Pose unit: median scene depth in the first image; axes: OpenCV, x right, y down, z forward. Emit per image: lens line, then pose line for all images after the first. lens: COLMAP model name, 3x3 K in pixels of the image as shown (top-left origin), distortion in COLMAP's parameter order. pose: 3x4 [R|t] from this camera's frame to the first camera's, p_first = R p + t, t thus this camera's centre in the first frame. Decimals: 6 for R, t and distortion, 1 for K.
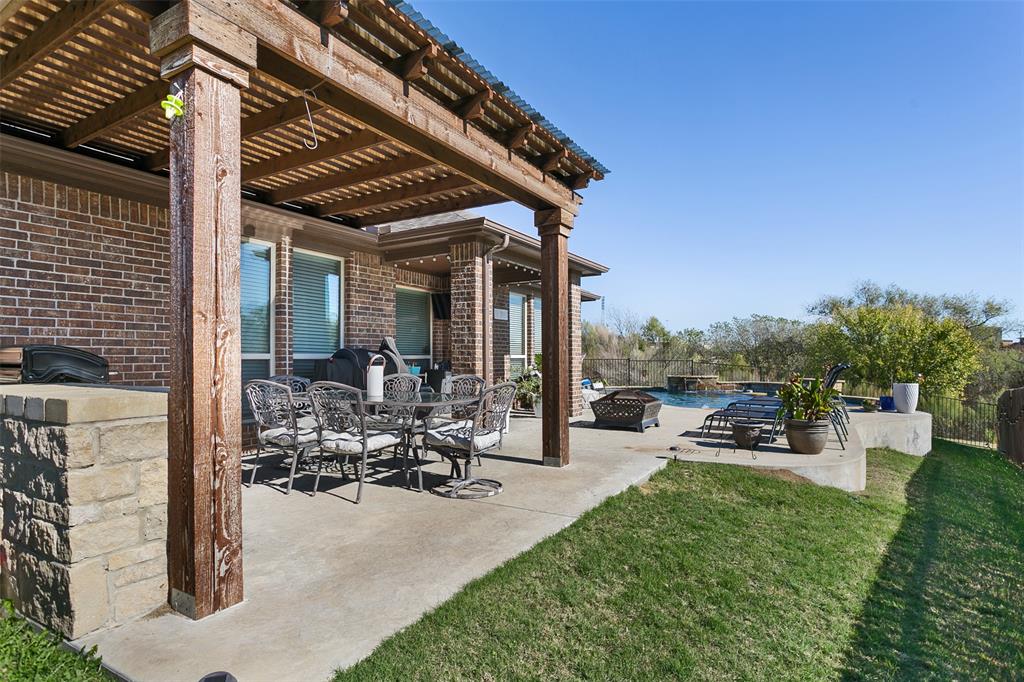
lens RADIAL K [[524.8, 0, 509.6], [0, 524.8, 351.7], [0, 0, 1]] dist [-0.003916, -0.000141]
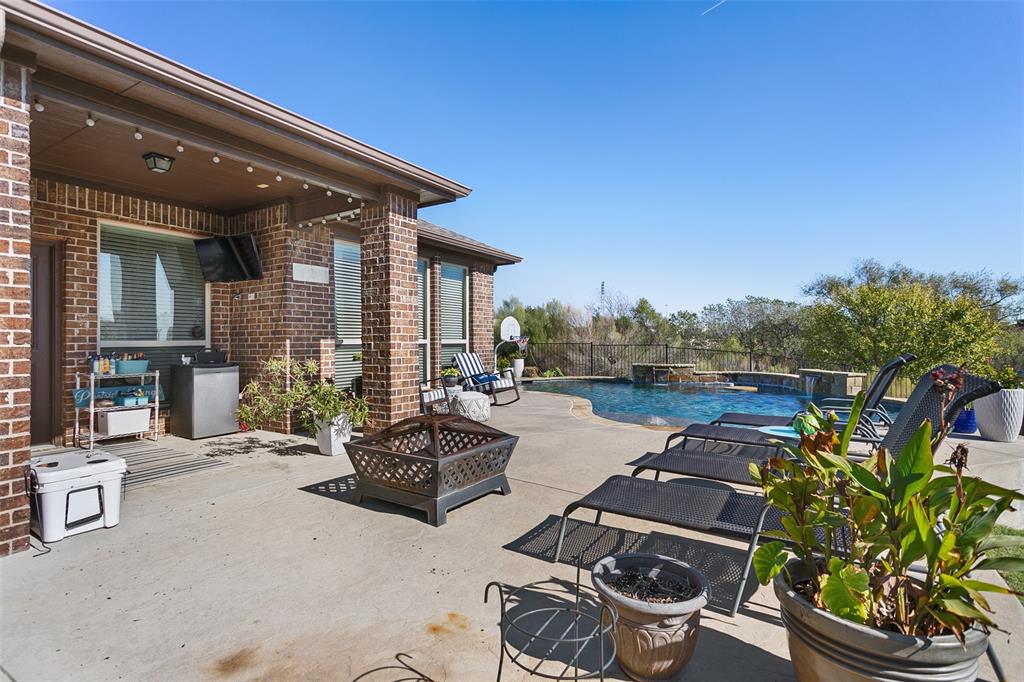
lens RADIAL K [[494.4, 0, 512.8], [0, 494.4, 335.0], [0, 0, 1]] dist [0.003208, 0.003276]
pose [[0.999909, -0.003616, -0.013022, 0.054280], [0.003604, 0.999993, -0.000894, 0.000534], [0.013026, 0.000847, 0.999915, 0.103089]]
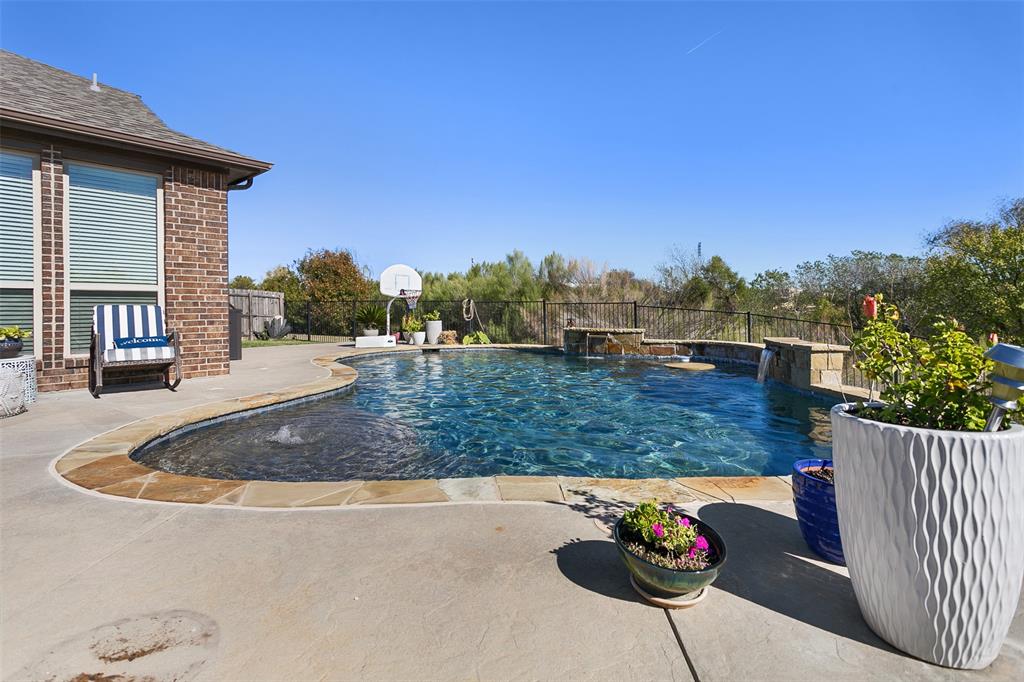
lens RADIAL K [[494.4, 0, 539.0], [0, 494.4, 300.8], [0, 0, 1]] dist [0.003208, 0.003276]
pose [[0.980843, -0.004297, -0.194751, 0.190378], [0.003590, 0.999986, -0.003983, 0.009239], [0.194765, 0.003207, 0.980845, 0.221931]]
